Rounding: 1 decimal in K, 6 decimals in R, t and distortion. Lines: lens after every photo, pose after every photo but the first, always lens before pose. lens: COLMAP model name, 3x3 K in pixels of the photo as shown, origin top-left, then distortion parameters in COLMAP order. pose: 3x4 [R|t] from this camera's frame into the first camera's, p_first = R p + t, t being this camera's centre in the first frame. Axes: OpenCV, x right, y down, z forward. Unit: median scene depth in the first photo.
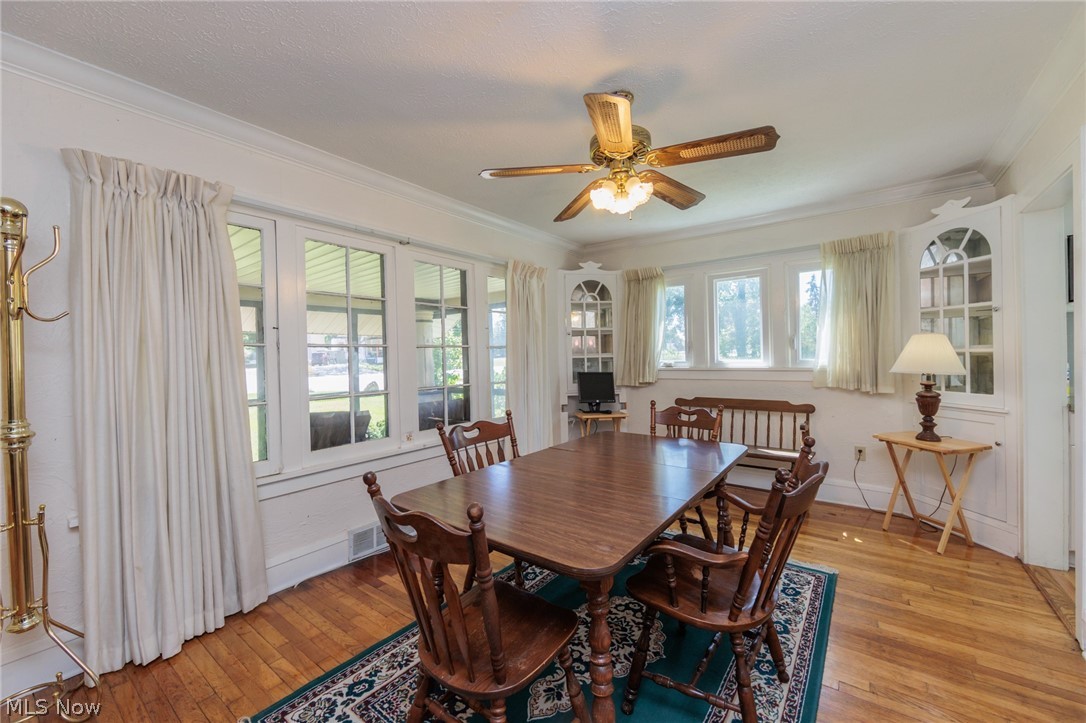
lens RADIAL K [[427.6, 0, 546.0], [0, 427.6, 362.7], [0, 0, 1]] dist [-0.003736, -0.000009]
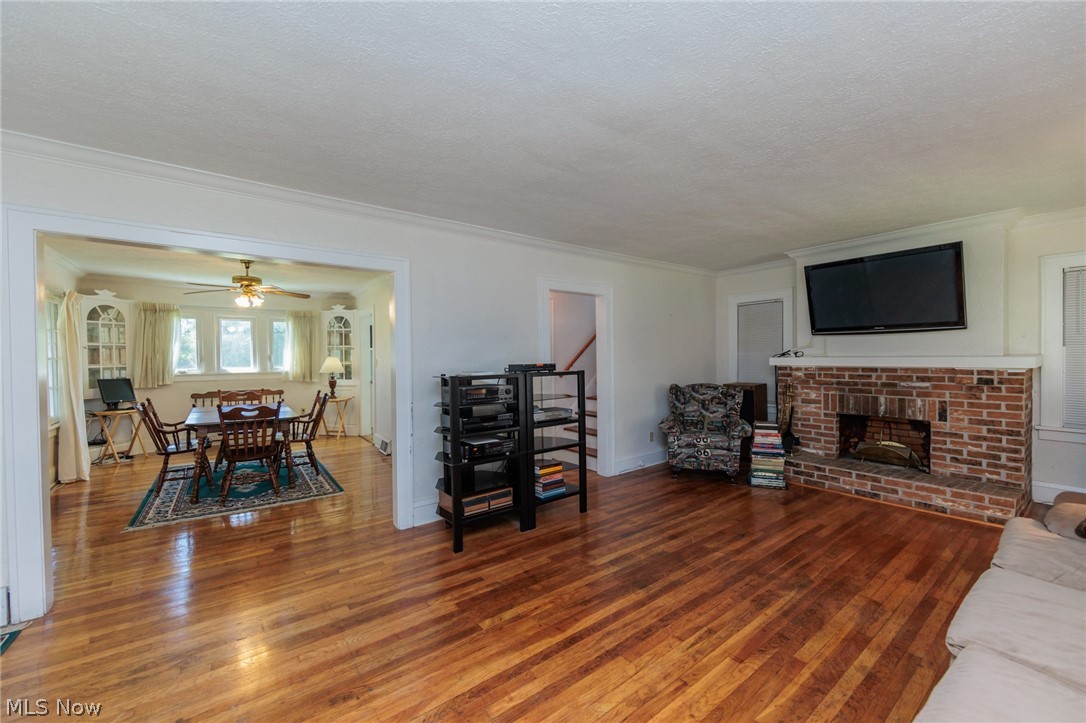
lens RADIAL K [[427.6, 0, 542.5], [0, 427.6, 361.0], [0, 0, 1]] dist [-0.003736, -0.000009]
pose [[0.286721, 0.008680, 0.957975, -0.944679], [0.020812, 0.999667, -0.015287, 0.018539], [-0.957788, 0.024320, 0.286444, -0.740619]]
